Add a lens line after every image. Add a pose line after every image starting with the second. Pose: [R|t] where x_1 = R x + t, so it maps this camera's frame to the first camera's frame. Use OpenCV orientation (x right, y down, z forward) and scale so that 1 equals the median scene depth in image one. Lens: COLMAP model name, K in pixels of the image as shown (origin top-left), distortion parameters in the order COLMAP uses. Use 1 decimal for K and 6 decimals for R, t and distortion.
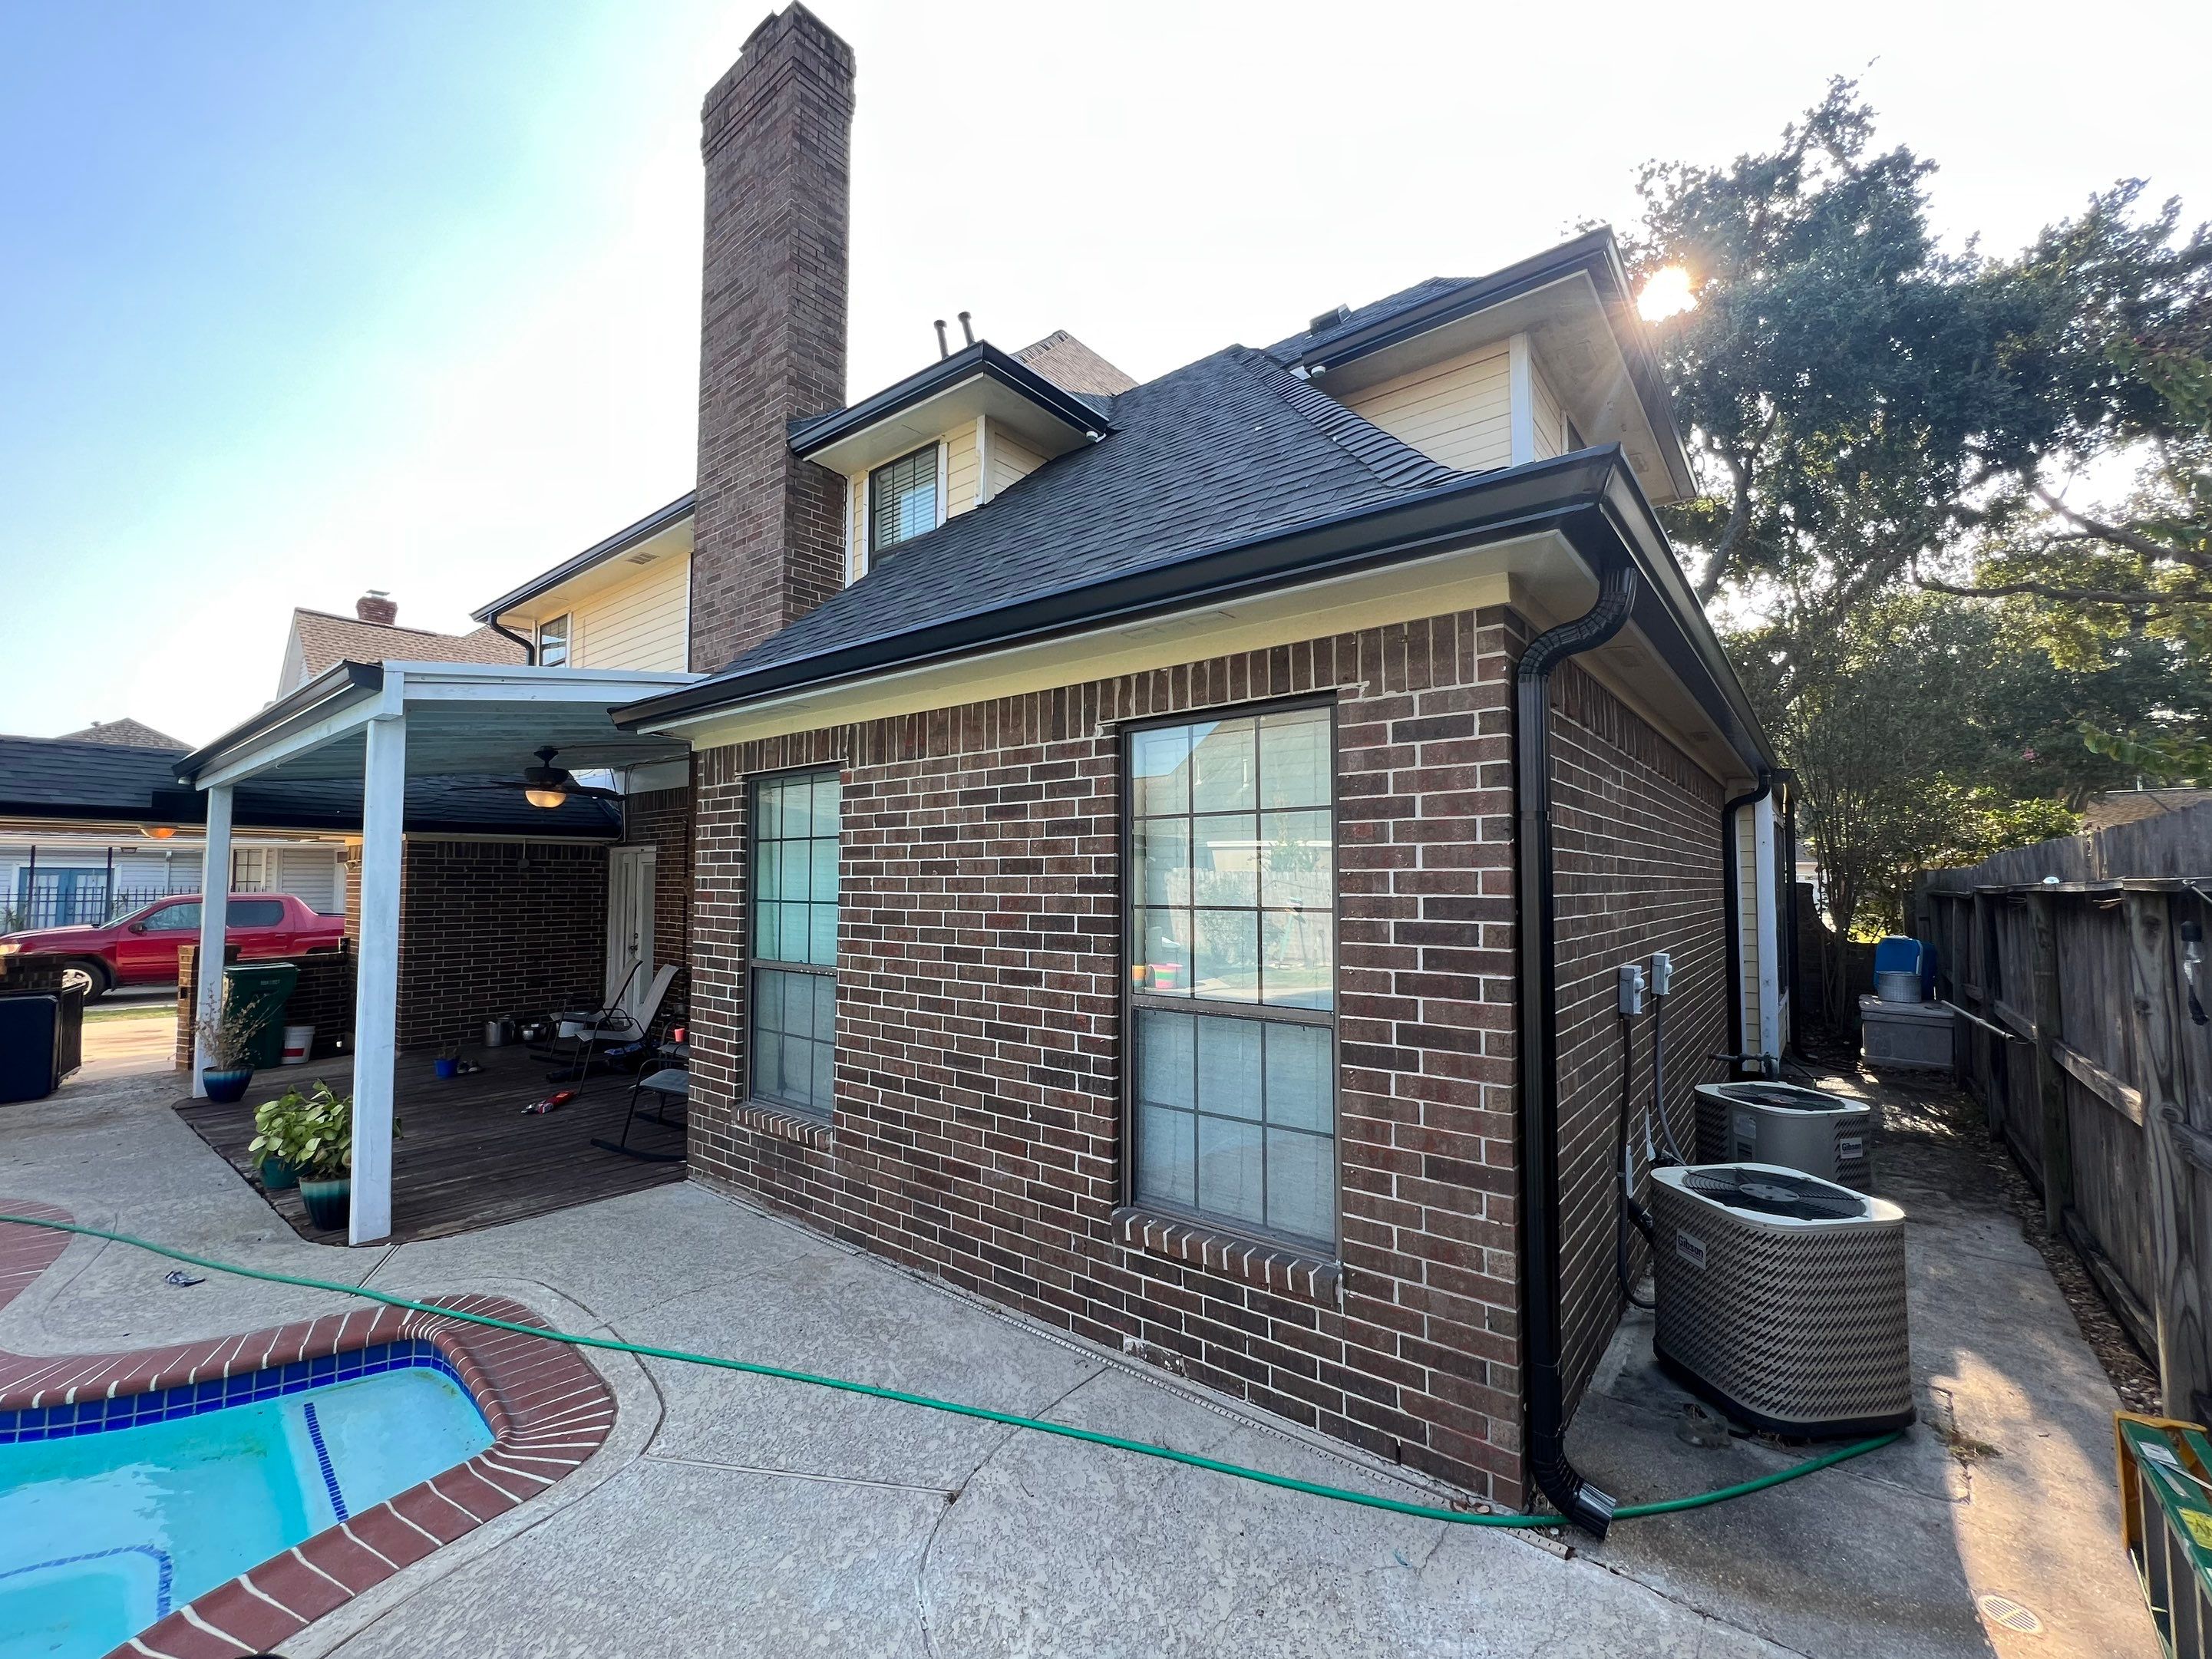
lens RADIAL K [[912.0, 0, 1106.3], [0, 912.0, 836.3], [0, 0, 1]] dist [-0.002028, 0.000981]
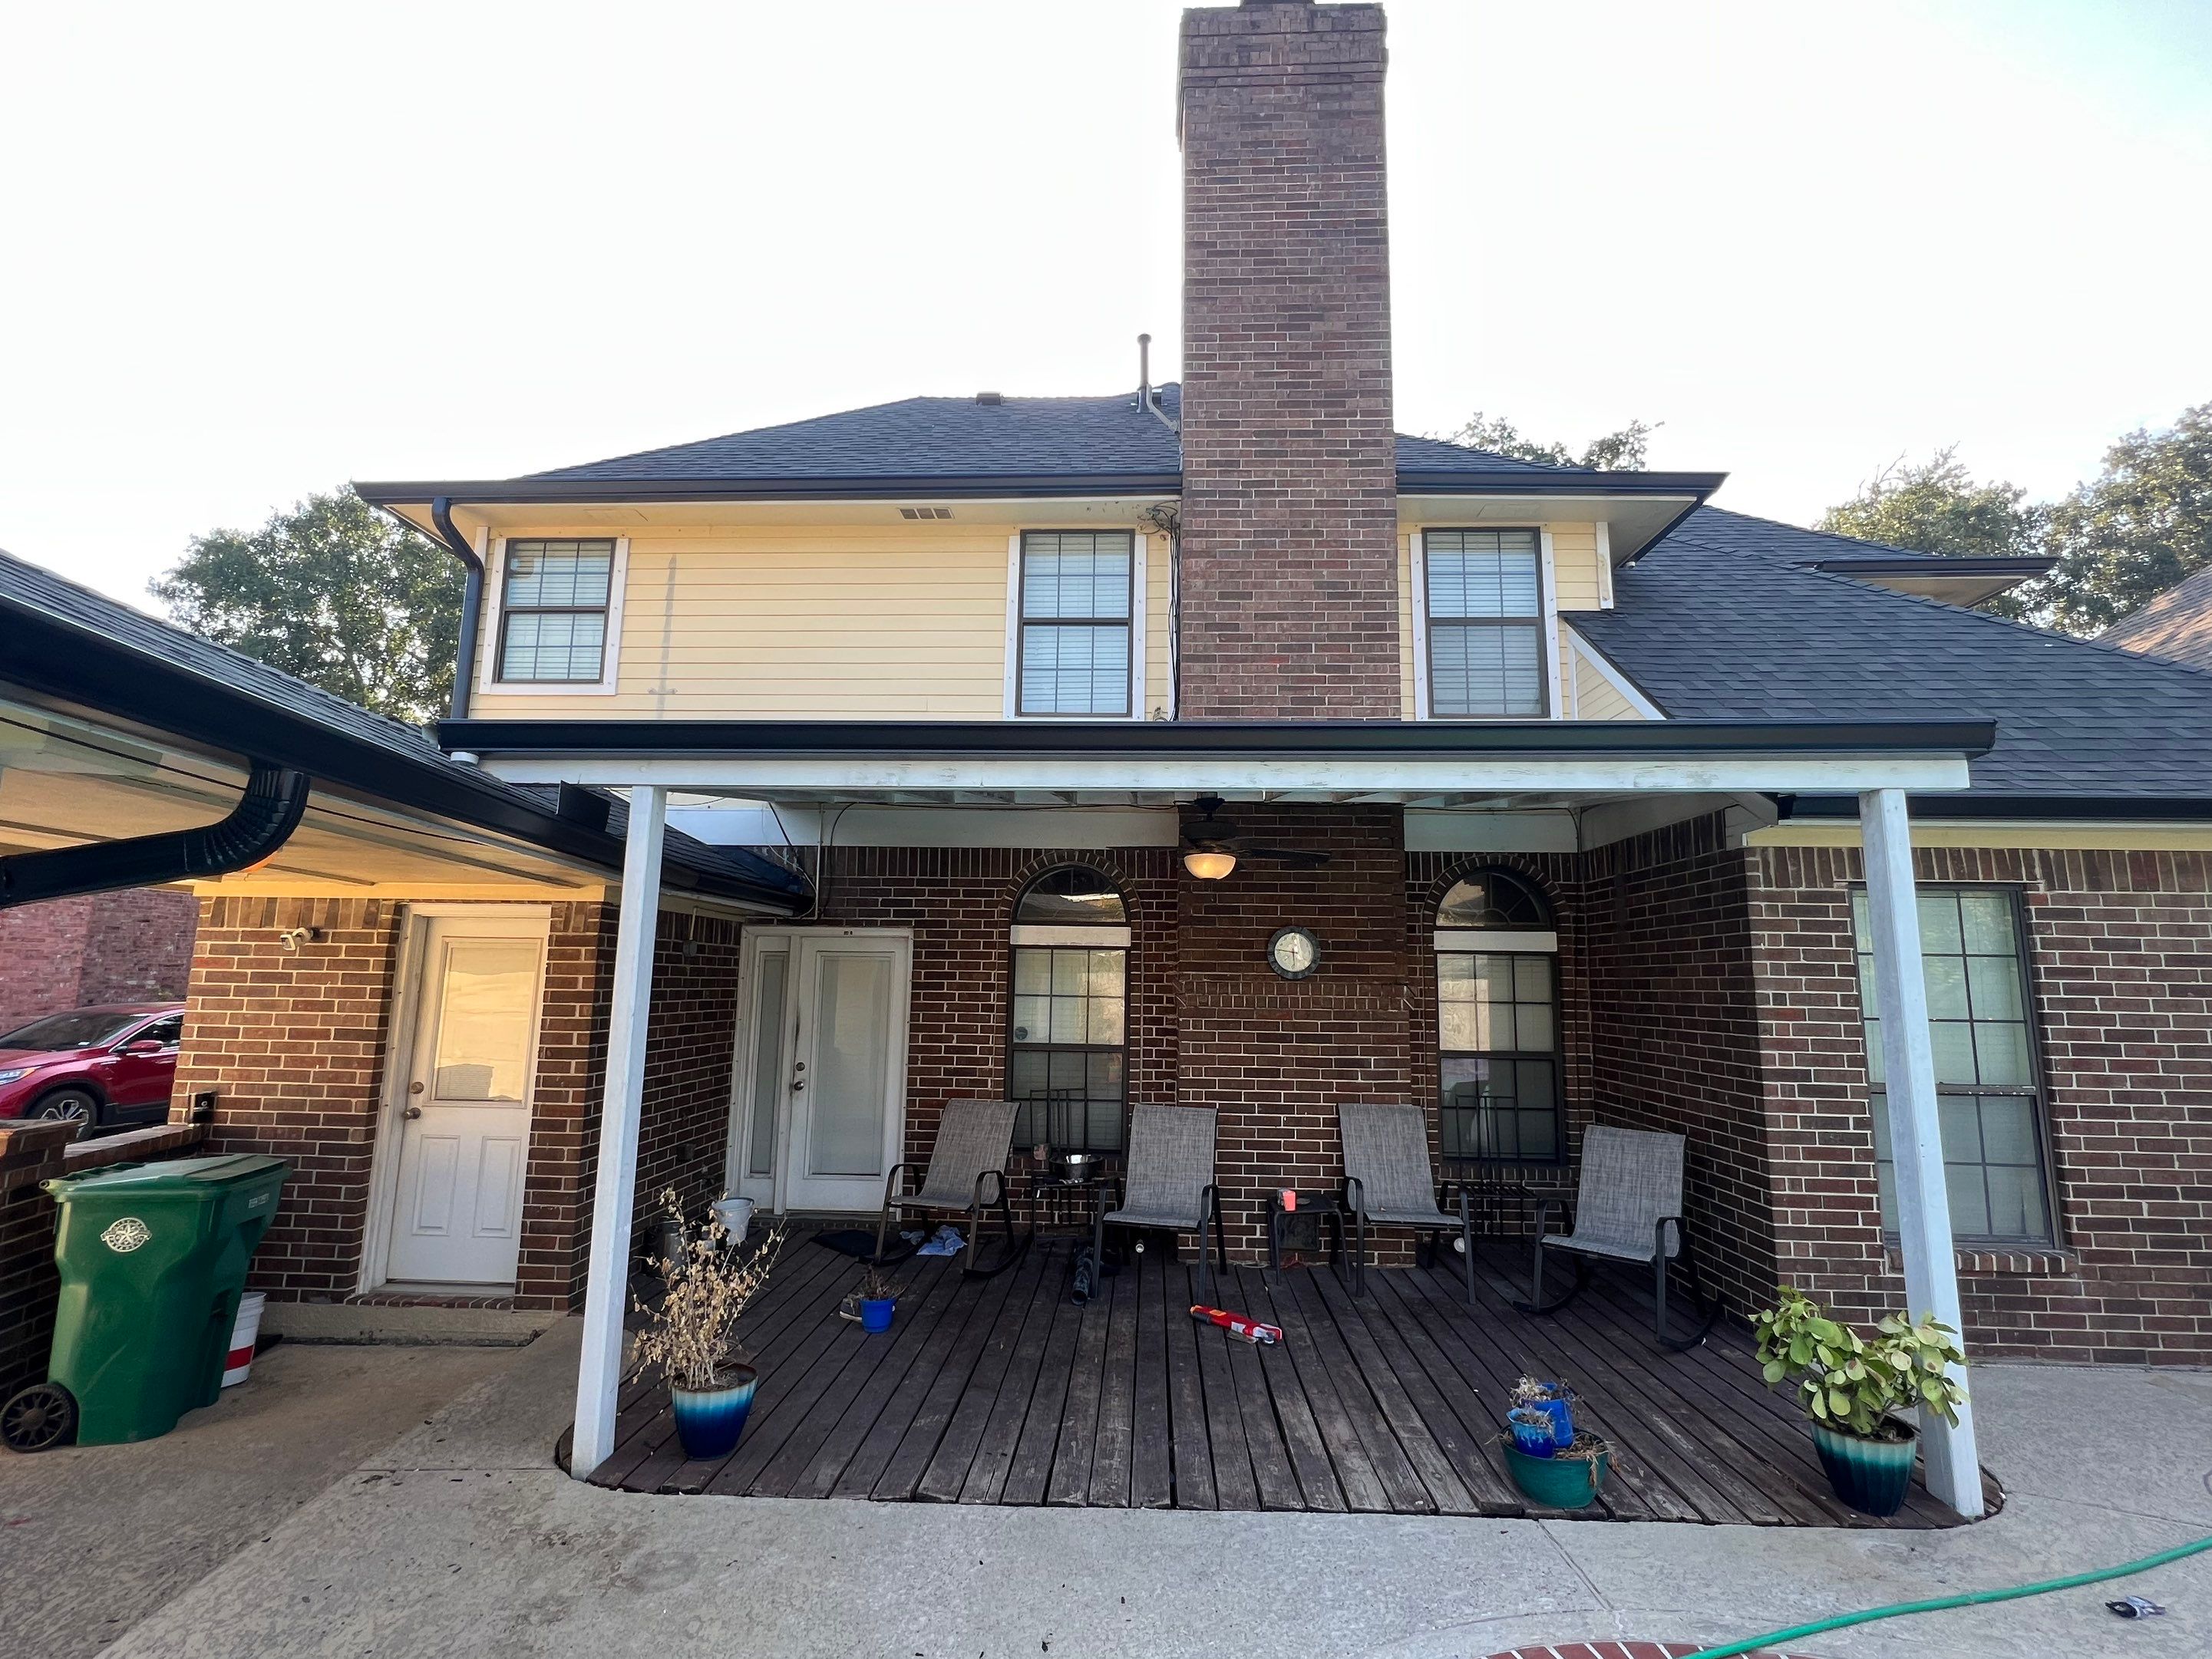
lens RADIAL K [[912.0, 0, 1106.3], [0, 912.0, 836.3], [0, 0, 1]] dist [-0.002028, 0.000981]
pose [[0.803240, 0.092912, 0.588365, -2.156984], [-0.042770, 0.994207, -0.098610, 0.014481], [-0.594118, 0.054043, 0.802560, 0.970569]]
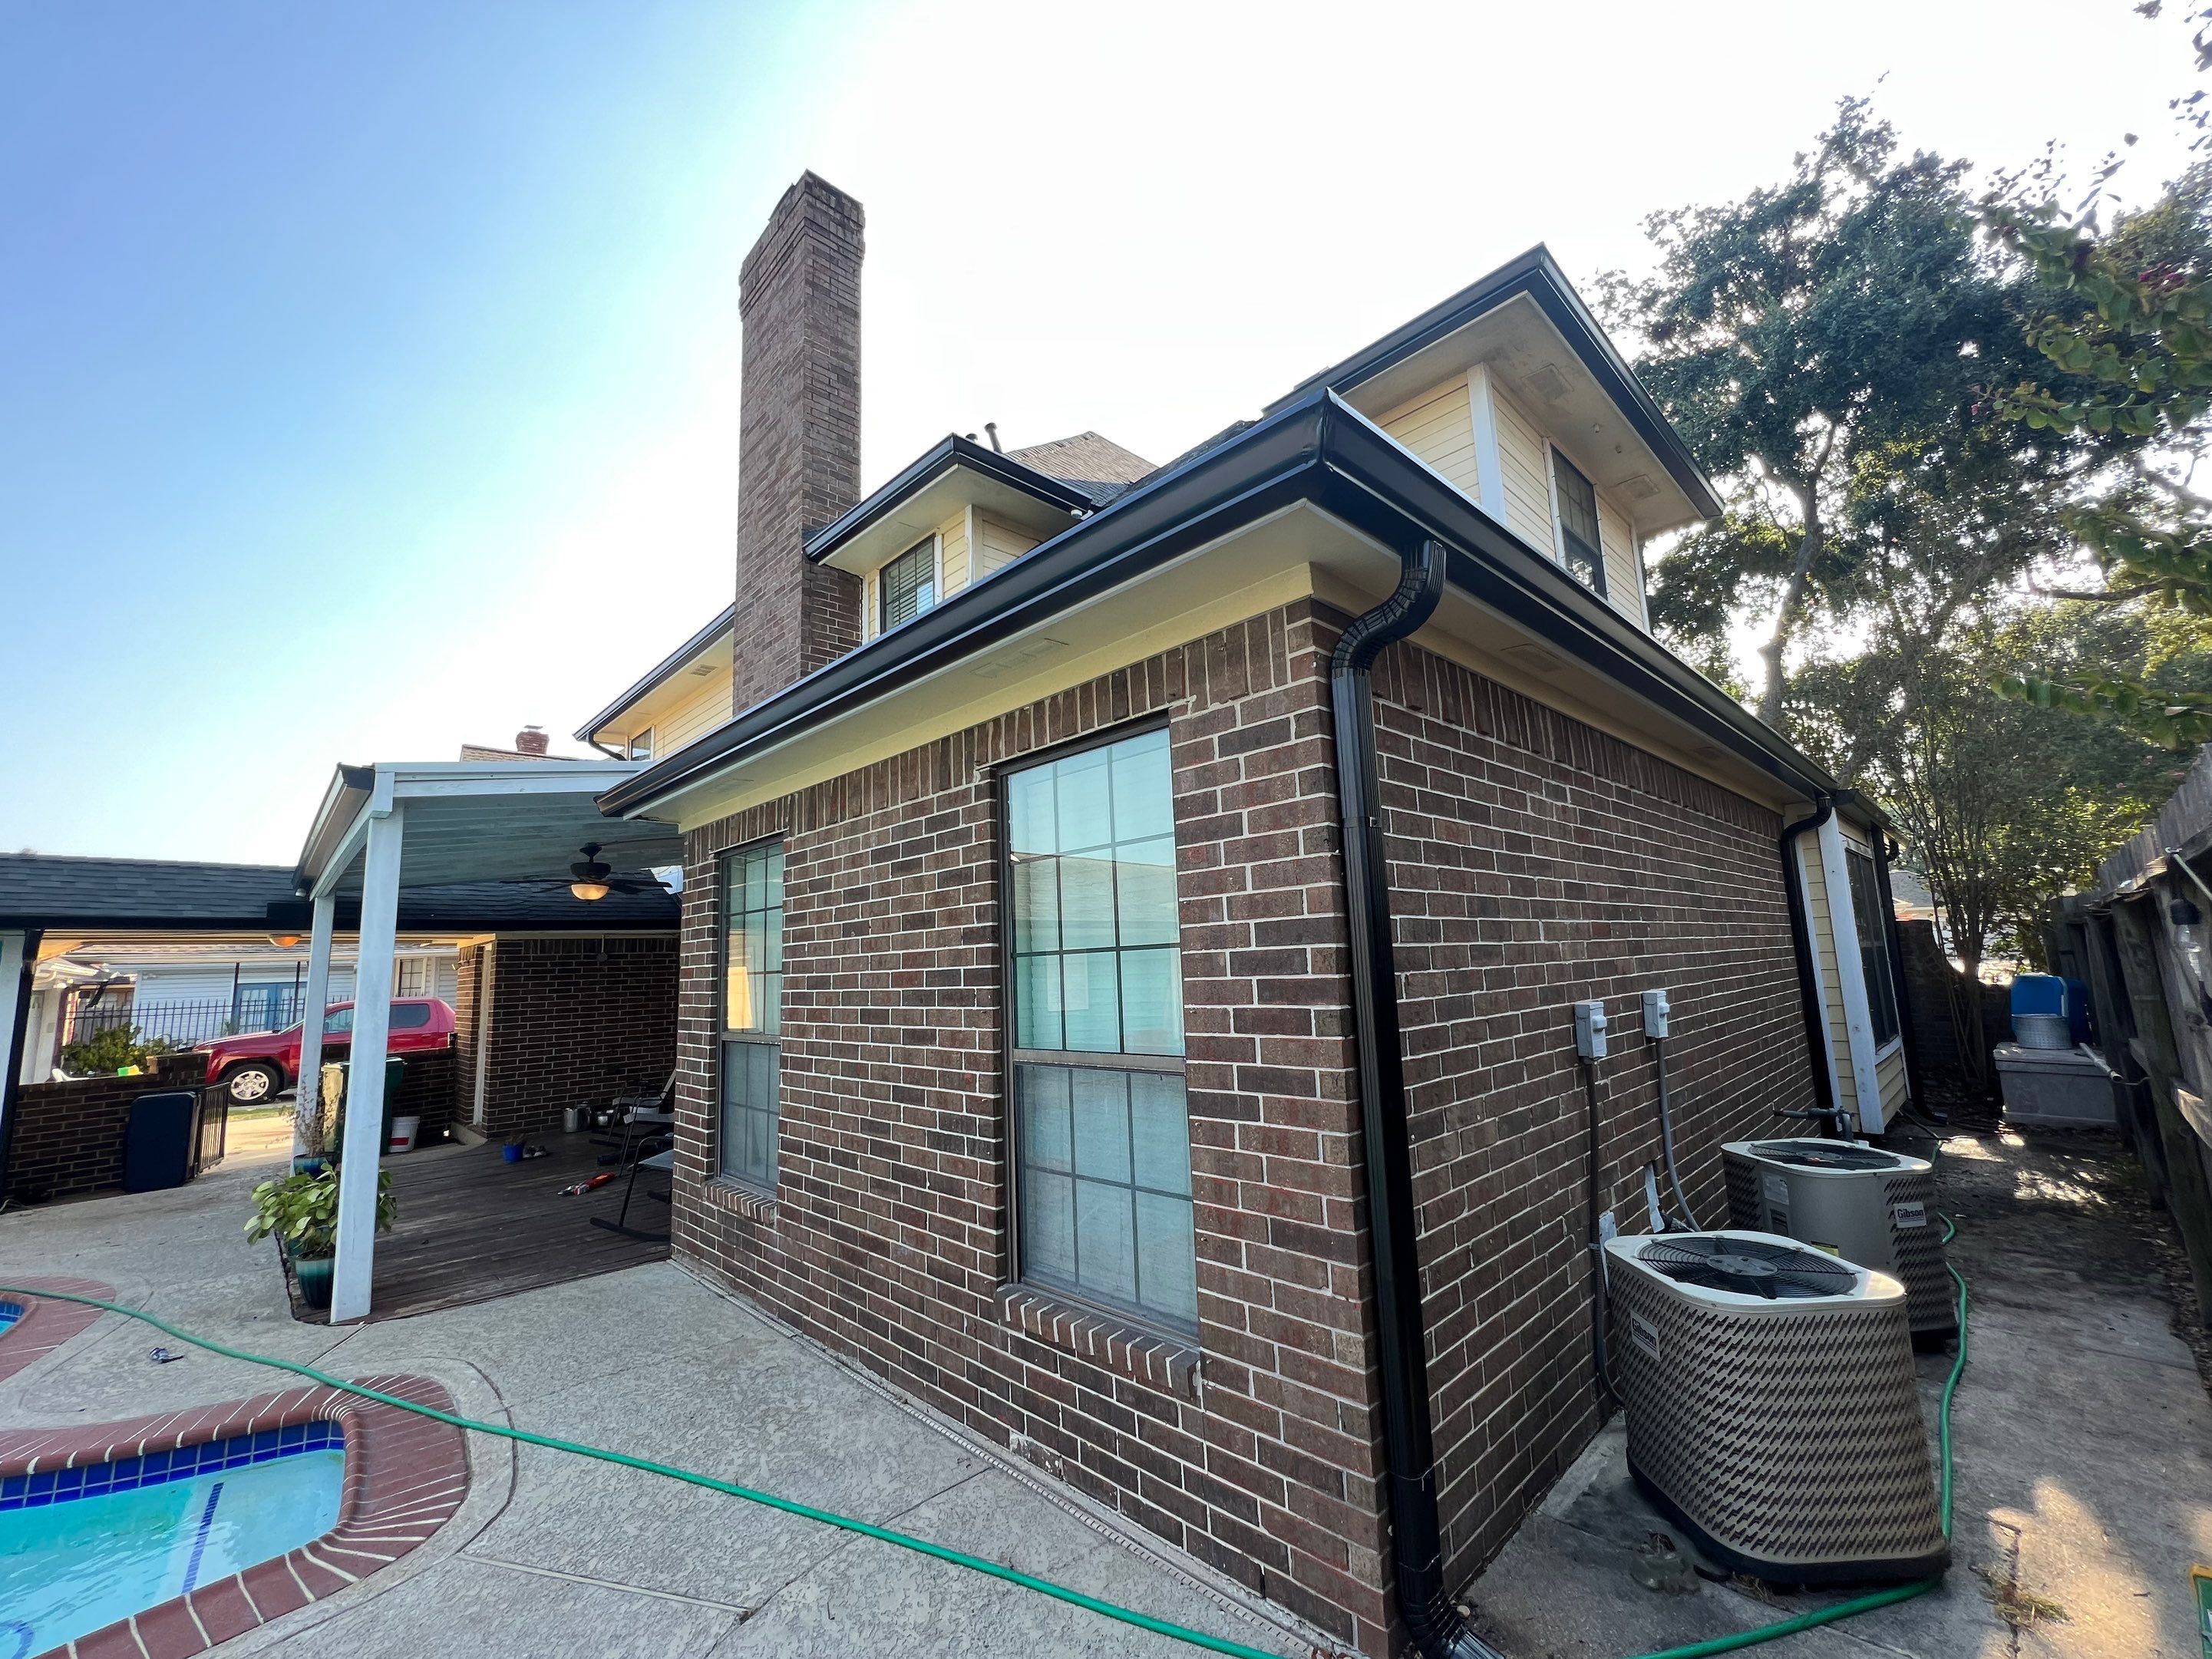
lens RADIAL K [[887.7, 0, 1107.7], [0, 887.7, 836.4], [0, 0, 1]] dist [-0.001703, 0.000791]
pose [[0.991237, -0.058212, -0.118574, 0.228518], [0.047067, 0.994391, -0.094716, 0.042663], [0.123423, 0.088306, 0.988417, 0.078150]]
